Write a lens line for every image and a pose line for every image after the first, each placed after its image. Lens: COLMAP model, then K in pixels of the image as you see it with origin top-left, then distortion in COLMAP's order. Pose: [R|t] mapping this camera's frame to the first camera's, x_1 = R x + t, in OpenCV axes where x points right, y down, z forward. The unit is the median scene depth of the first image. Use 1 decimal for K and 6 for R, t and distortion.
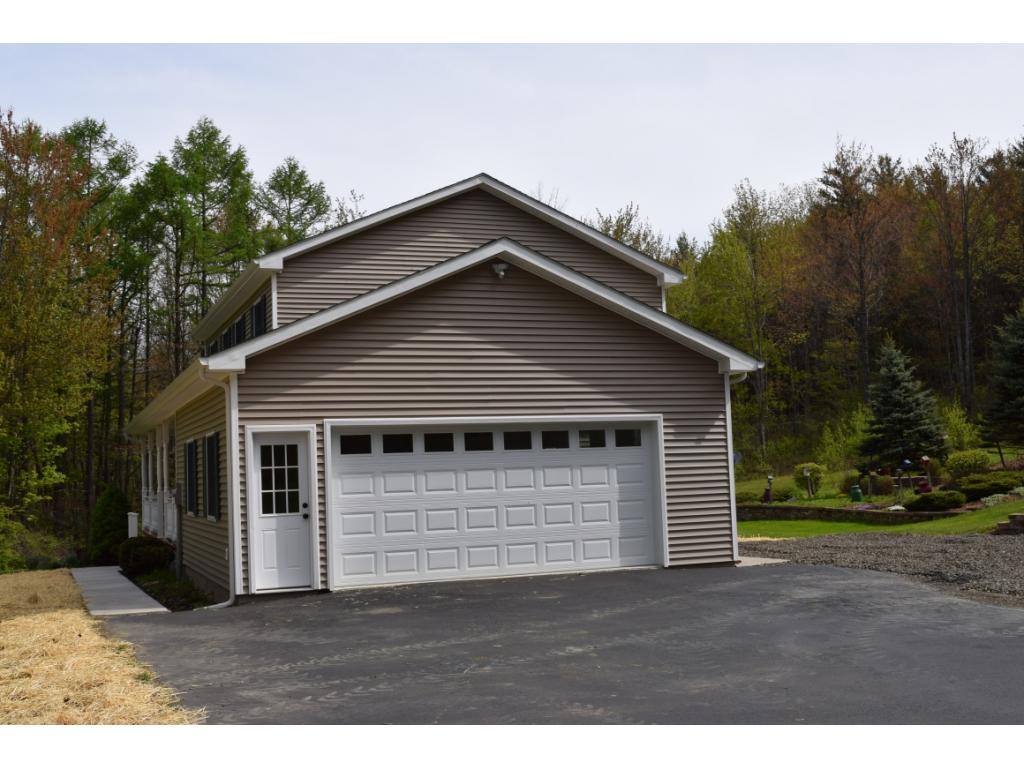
lens RADIAL K [[1173.1, 0, 512.0], [0, 1173.1, 384.0], [0, 0, 1]] dist [0.003096, 0.003878]
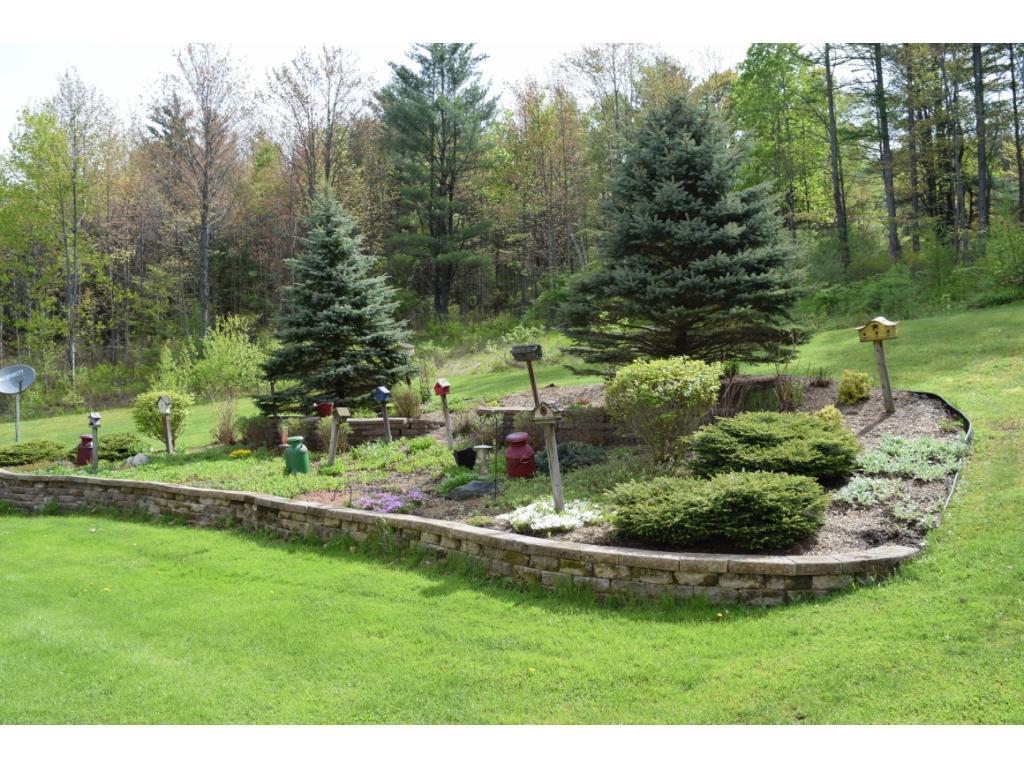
lens RADIAL K [[811.5, 0, 512.0], [0, 811.5, 384.0], [0, 0, 1]] dist [-0.074548, 0.001288]
pose [[0.748515, 0.042297, 0.661768, 0.125922], [-0.069514, 0.997470, 0.014873, 0.048032], [-0.659465, -0.057135, 0.749561, 0.615046]]
